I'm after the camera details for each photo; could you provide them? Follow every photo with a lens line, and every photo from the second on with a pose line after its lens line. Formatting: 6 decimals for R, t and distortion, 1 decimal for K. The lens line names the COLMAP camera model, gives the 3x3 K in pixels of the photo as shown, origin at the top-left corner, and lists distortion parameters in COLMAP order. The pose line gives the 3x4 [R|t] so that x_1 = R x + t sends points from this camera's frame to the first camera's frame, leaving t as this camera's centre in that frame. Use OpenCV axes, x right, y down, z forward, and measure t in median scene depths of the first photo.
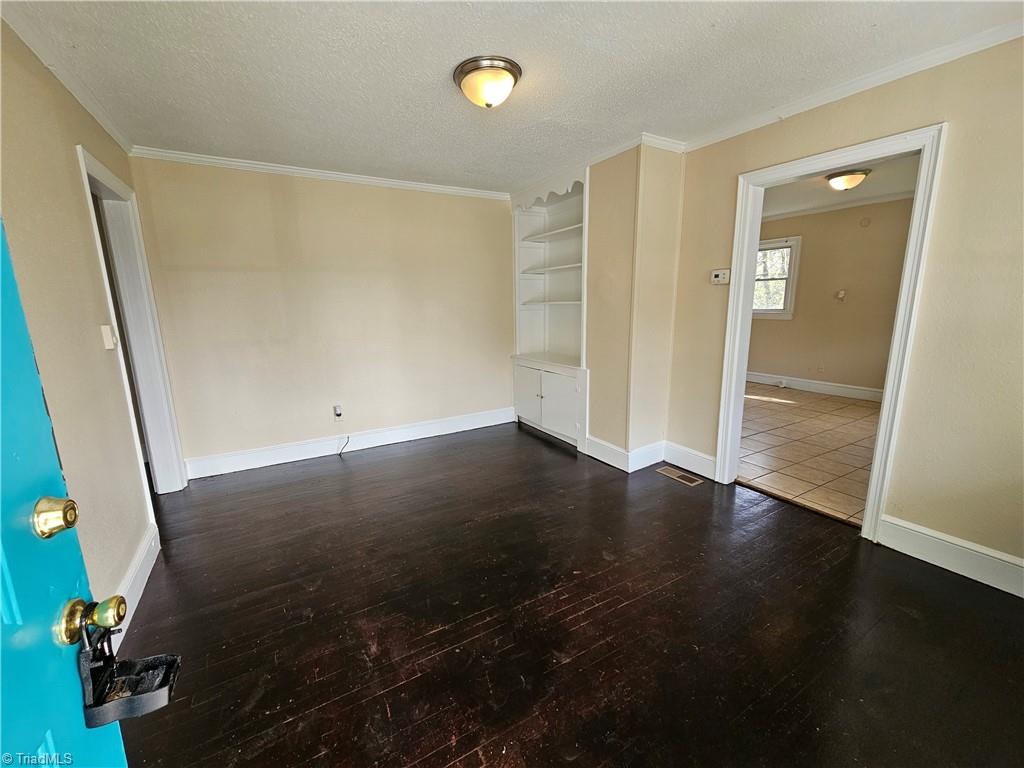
lens RADIAL K [[422.3, 0, 515.3], [0, 422.3, 381.6], [0, 0, 1]] dist [0.001294, -0.000250]
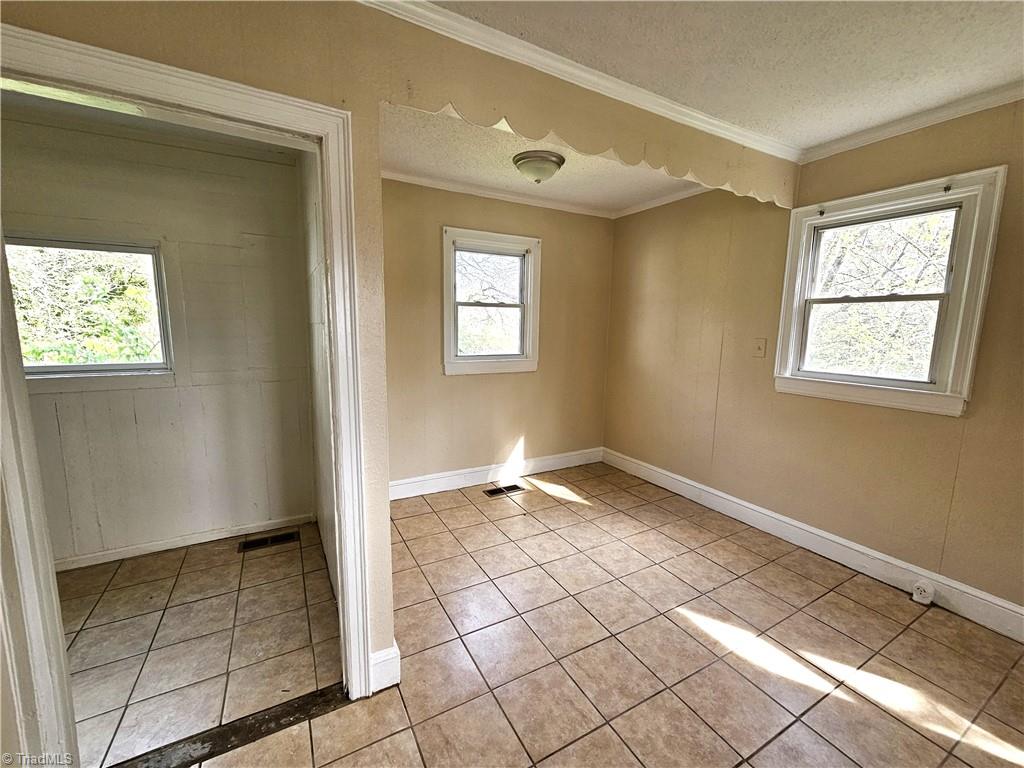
lens RADIAL K [[422.3, 0, 504.6], [0, 422.3, 384.7], [0, 0, 1]] dist [0.001294, -0.000250]
pose [[0.999345, 0.025052, -0.026106, 0.299100], [-0.026150, 0.998750, -0.042605, -0.150112], [0.025006, 0.043260, 0.998751, 0.659460]]
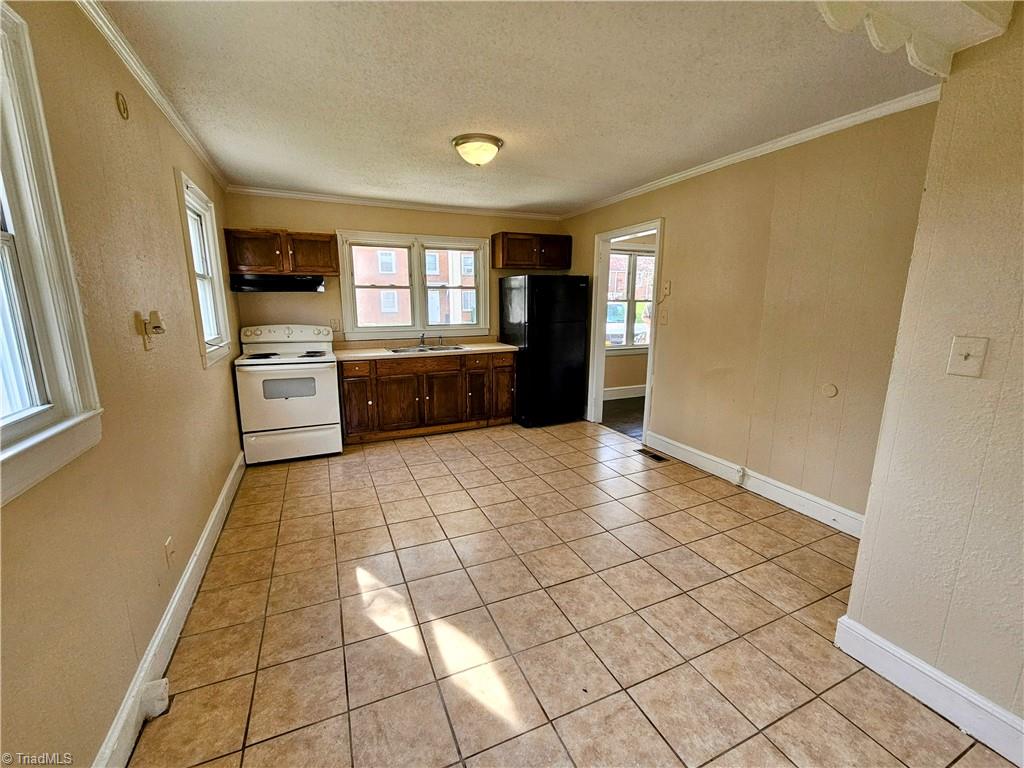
lens RADIAL K [[422.3, 0, 510.4], [0, 422.3, 383.0], [0, 0, 1]] dist [0.001294, -0.000250]
pose [[-0.994379, -0.012863, 0.105095, 0.426682], [0.027164, 0.928374, 0.370652, -0.252024], [-0.102335, 0.371424, -0.922807, 1.184083]]
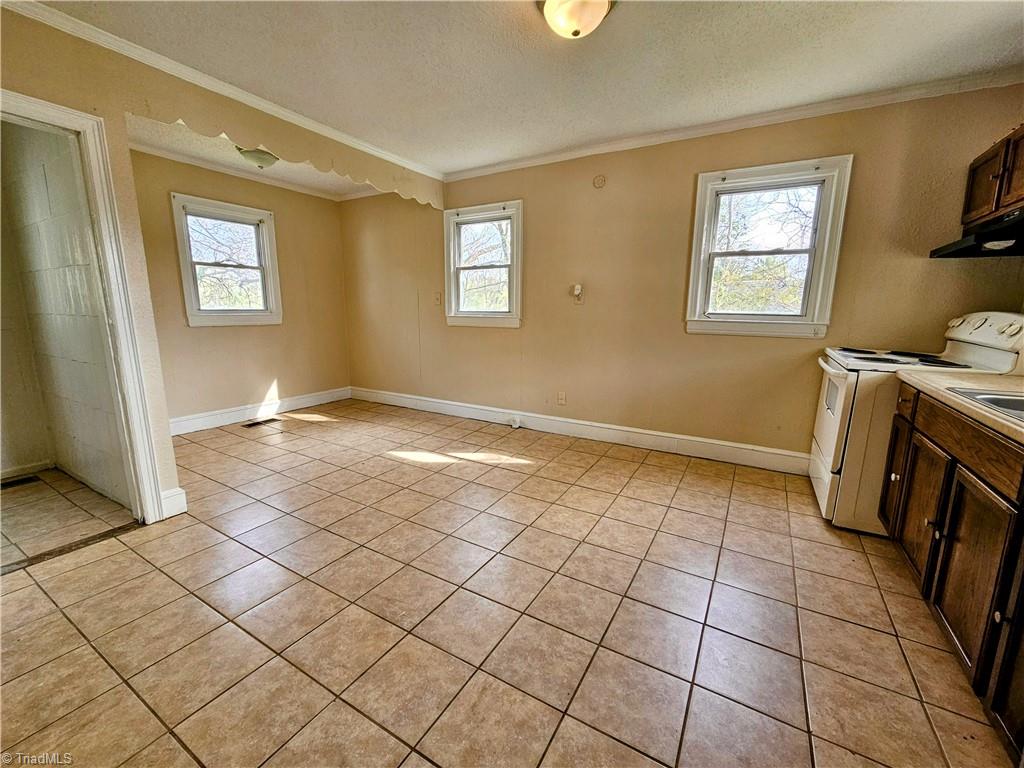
lens RADIAL K [[422.3, 0, 508.1], [0, 422.3, 387.6], [0, 0, 1]] dist [0.001294, -0.000250]
pose [[0.875876, -0.077361, 0.476294, 0.315504], [0.076442, 0.996846, 0.021339, -0.068231], [-0.476442, 0.017718, 0.879027, 0.427068]]
